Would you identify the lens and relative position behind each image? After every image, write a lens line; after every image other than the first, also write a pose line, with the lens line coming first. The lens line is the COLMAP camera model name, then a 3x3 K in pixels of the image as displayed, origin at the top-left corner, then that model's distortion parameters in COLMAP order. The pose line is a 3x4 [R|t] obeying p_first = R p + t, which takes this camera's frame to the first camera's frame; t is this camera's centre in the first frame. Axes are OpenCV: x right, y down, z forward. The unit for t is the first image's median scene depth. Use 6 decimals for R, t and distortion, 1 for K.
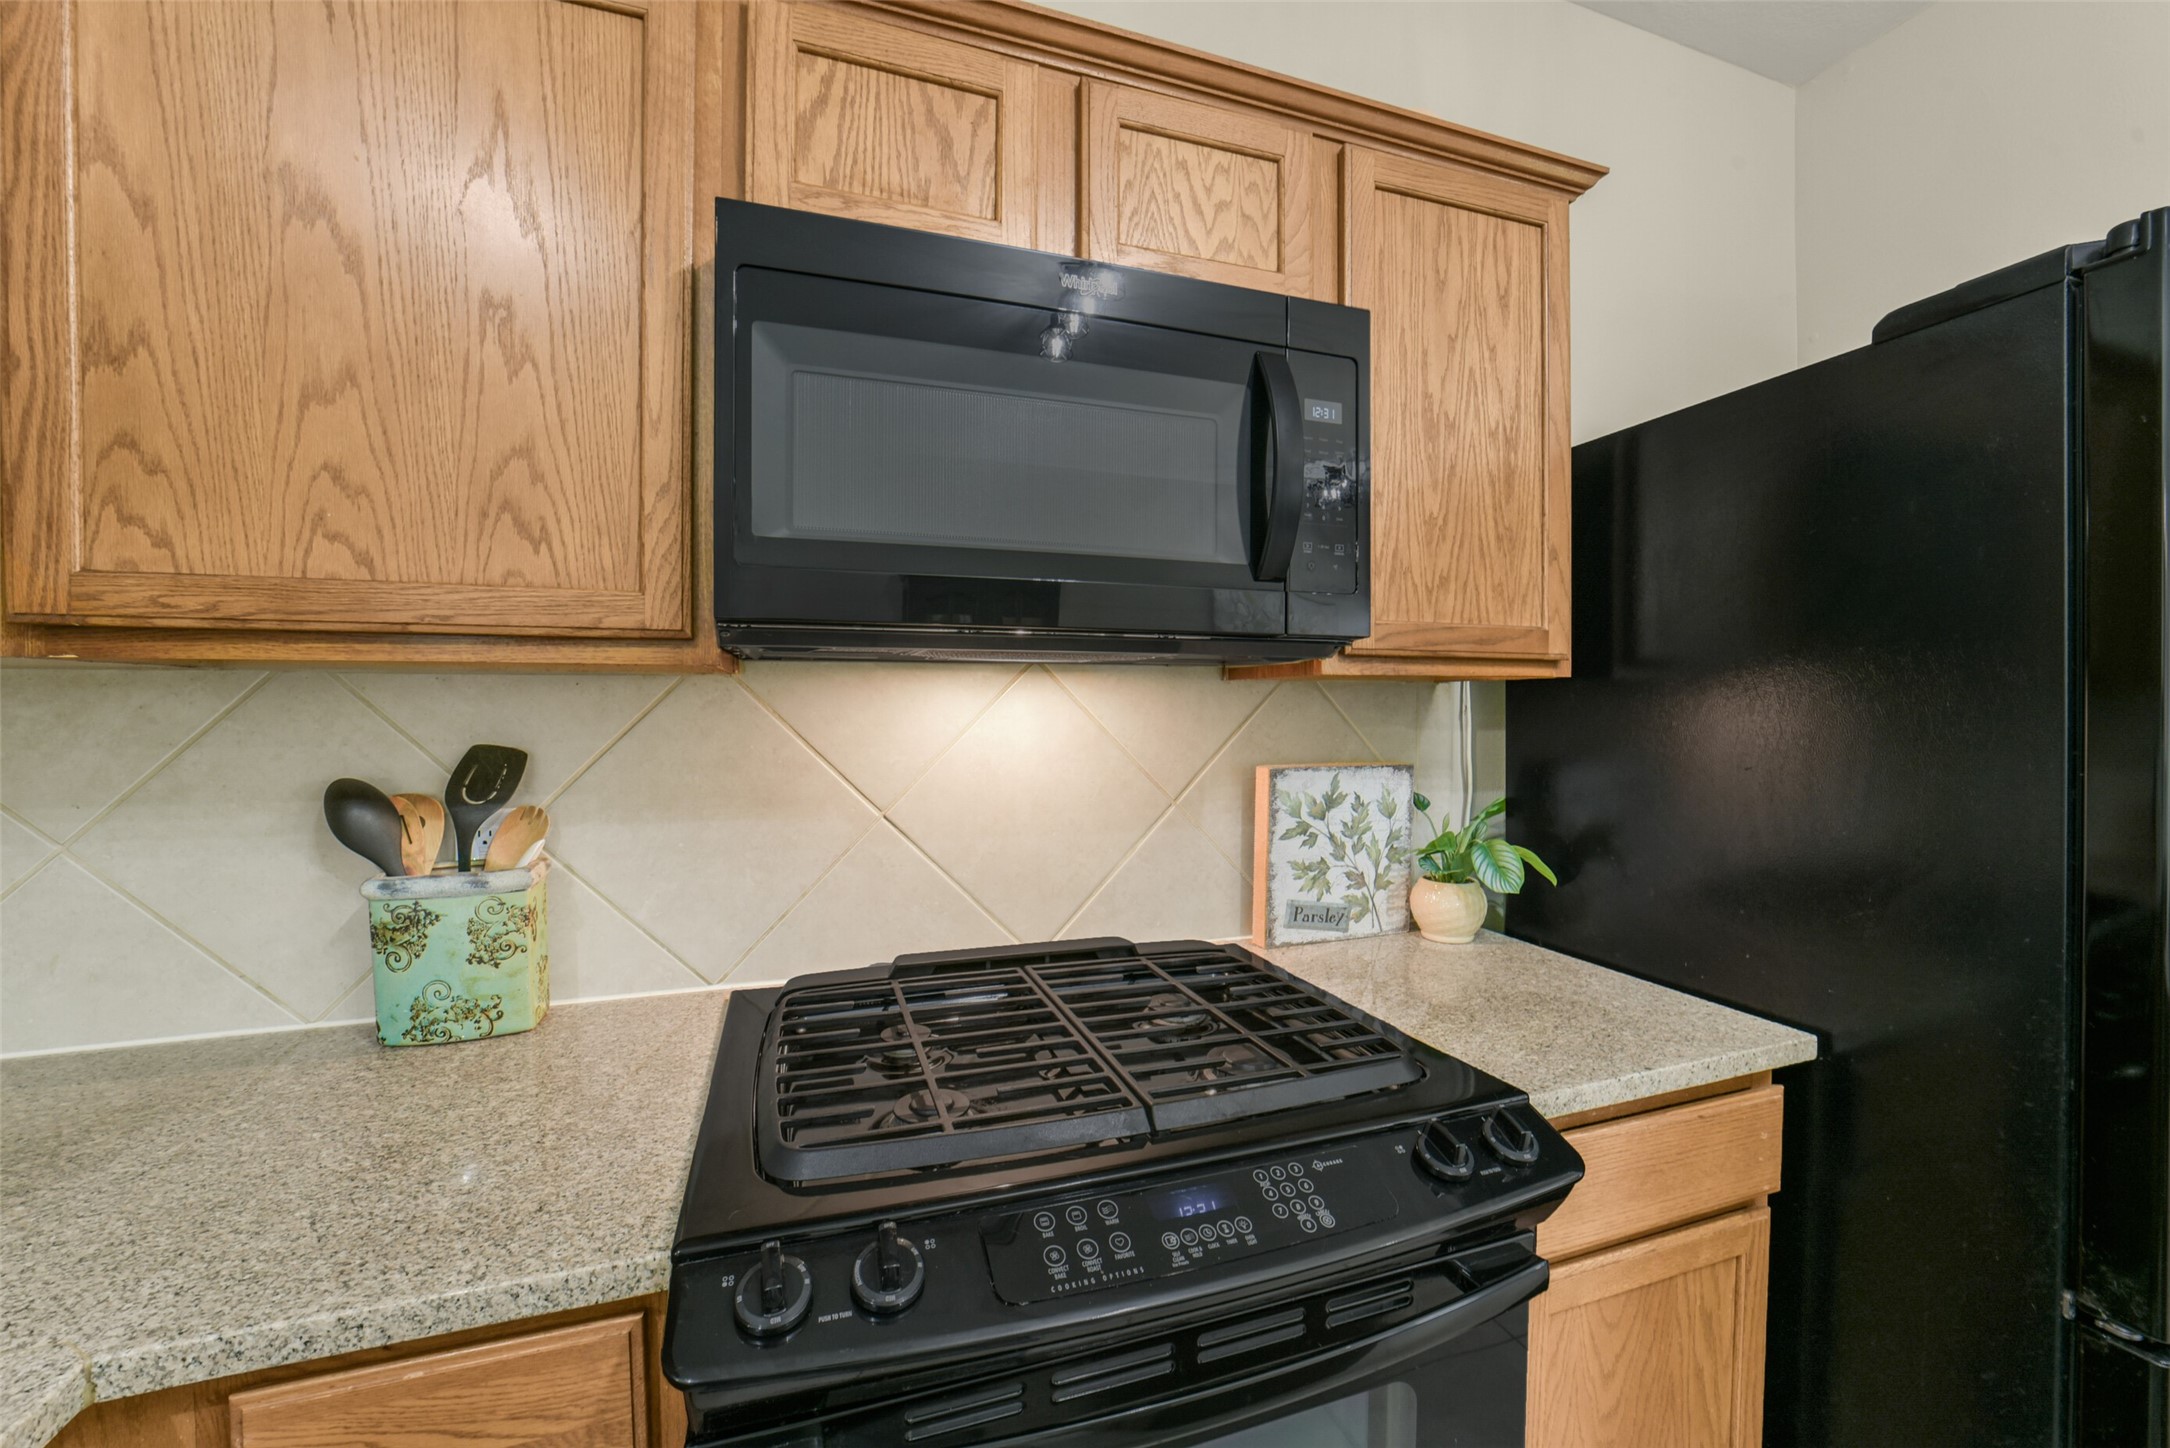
lens RADIAL K [[858.3, 0, 1094.9], [0, 858.3, 720.0], [0, 0, 1]] dist [-0.036667, 0.008496]
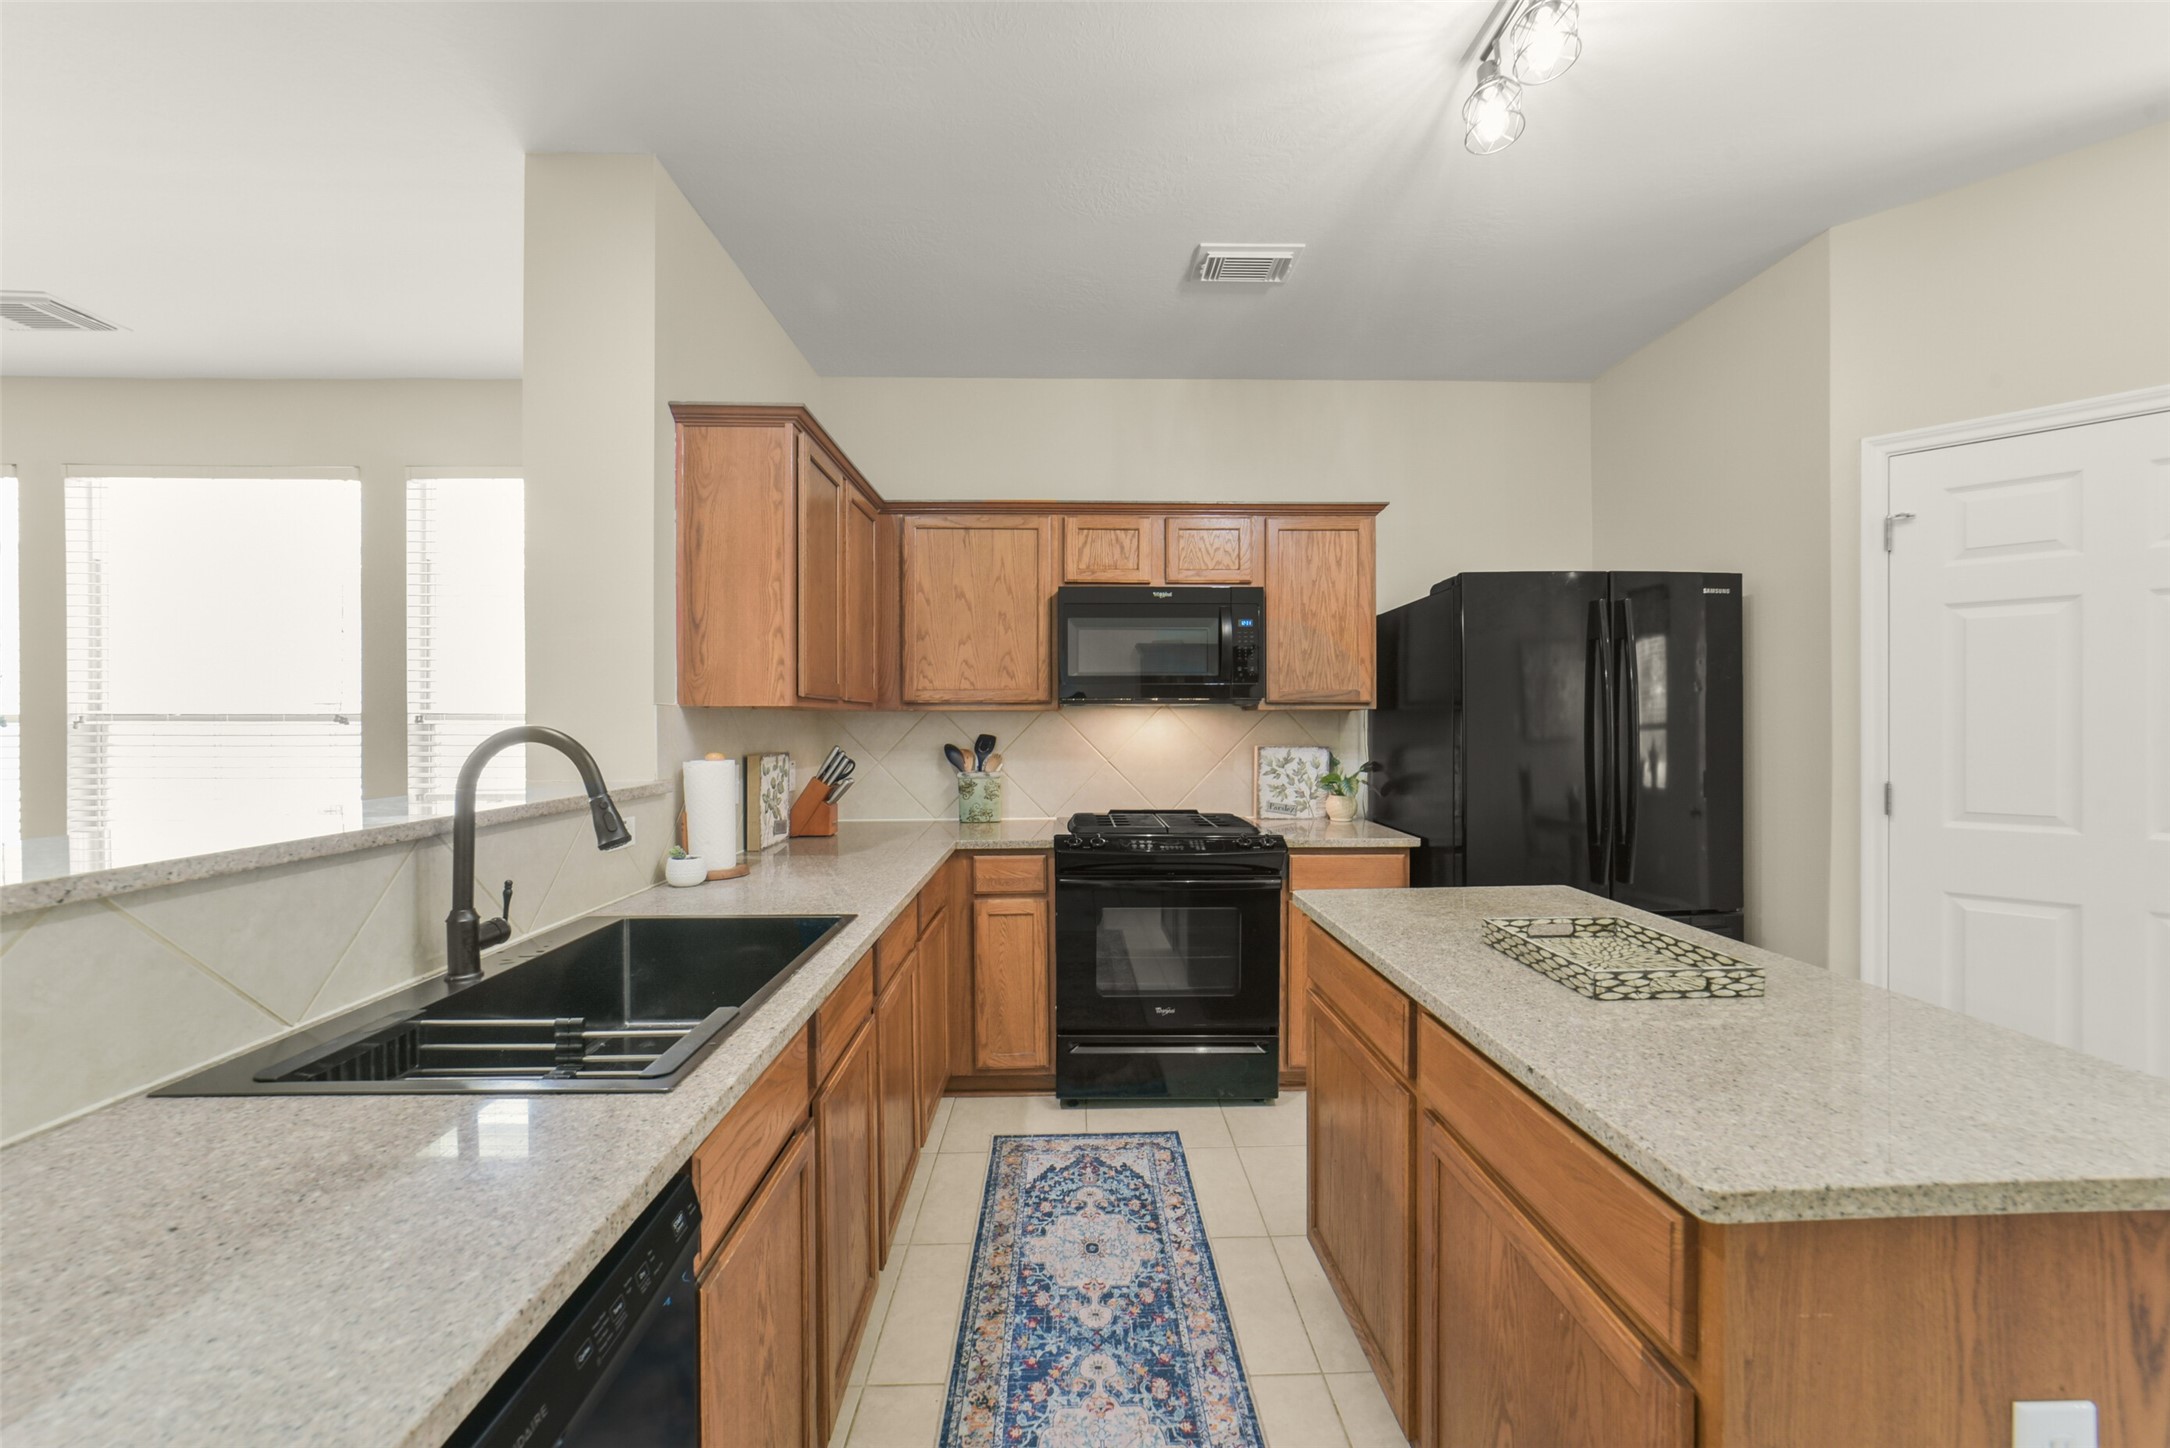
lens RADIAL K [[843.8, 0, 1091.7], [0, 843.8, 727.2], [0, 0, 1]] dist [-0.025762, 0.008755]
pose [[0.952253, -0.000381, -0.305309, 0.671907], [-0.002884, 0.999943, -0.010245, 0.037454], [0.305296, 0.010636, 0.952198, -2.023841]]
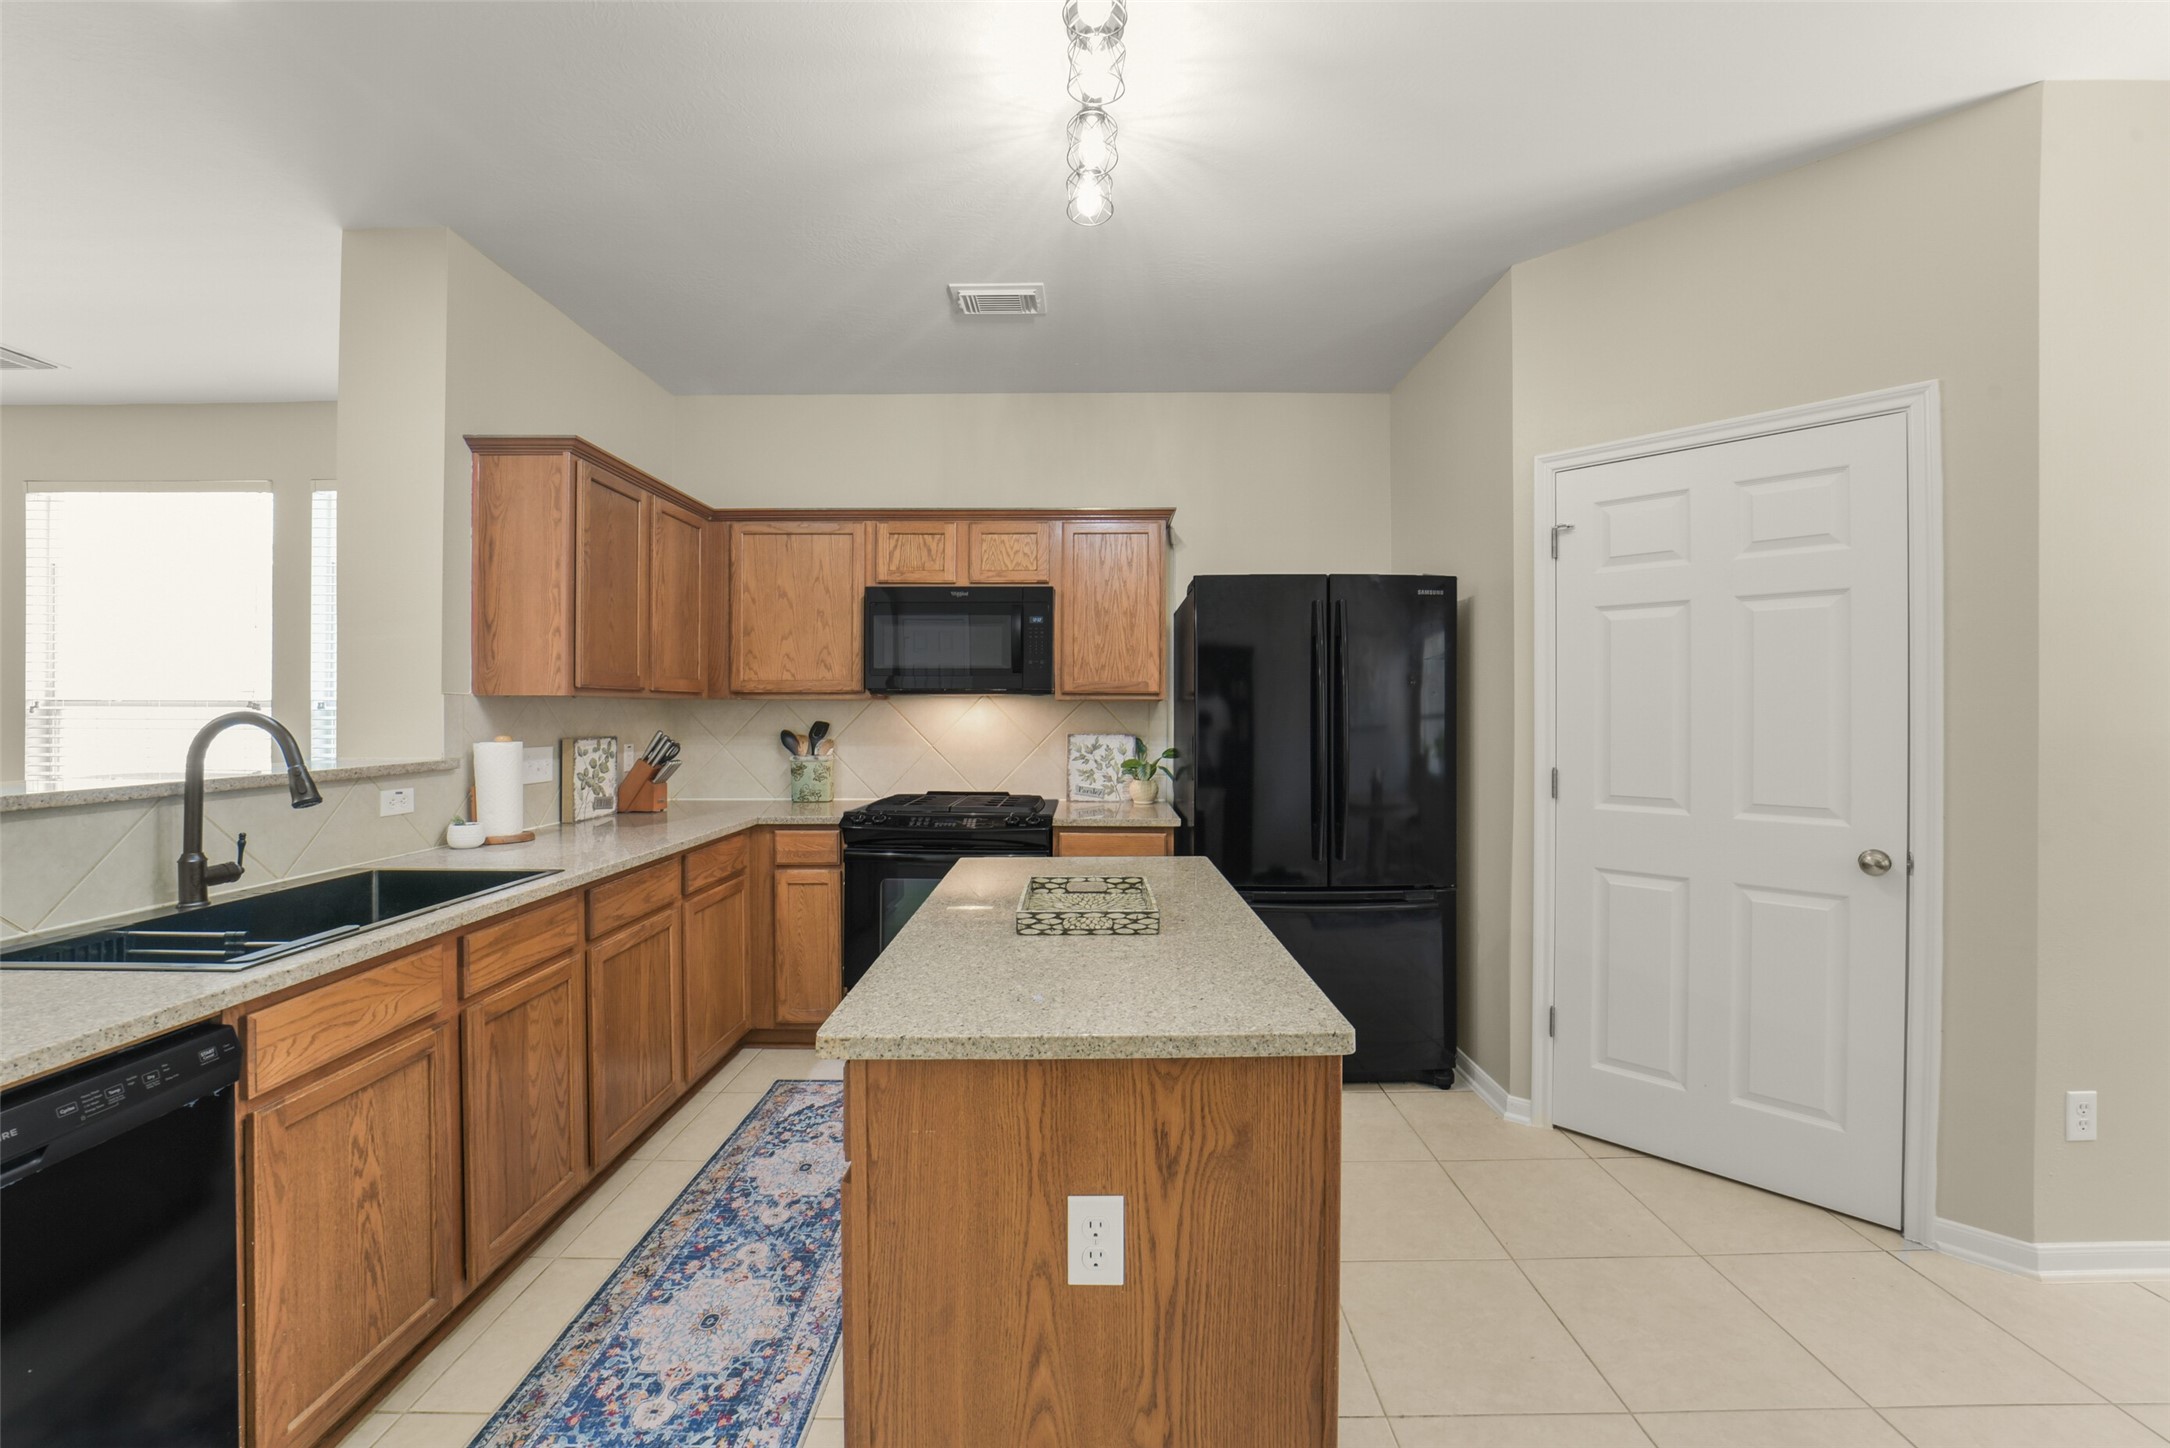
lens RADIAL K [[859.6, 0, 1090.9], [0, 859.6, 712.0], [0, 0, 1]] dist [-0.039678, 0.009509]
pose [[0.943787, 0.002365, -0.330546, 1.585160], [-0.007594, 0.999866, -0.014529, 0.037177], [0.330467, 0.016222, 0.943678, -2.067880]]
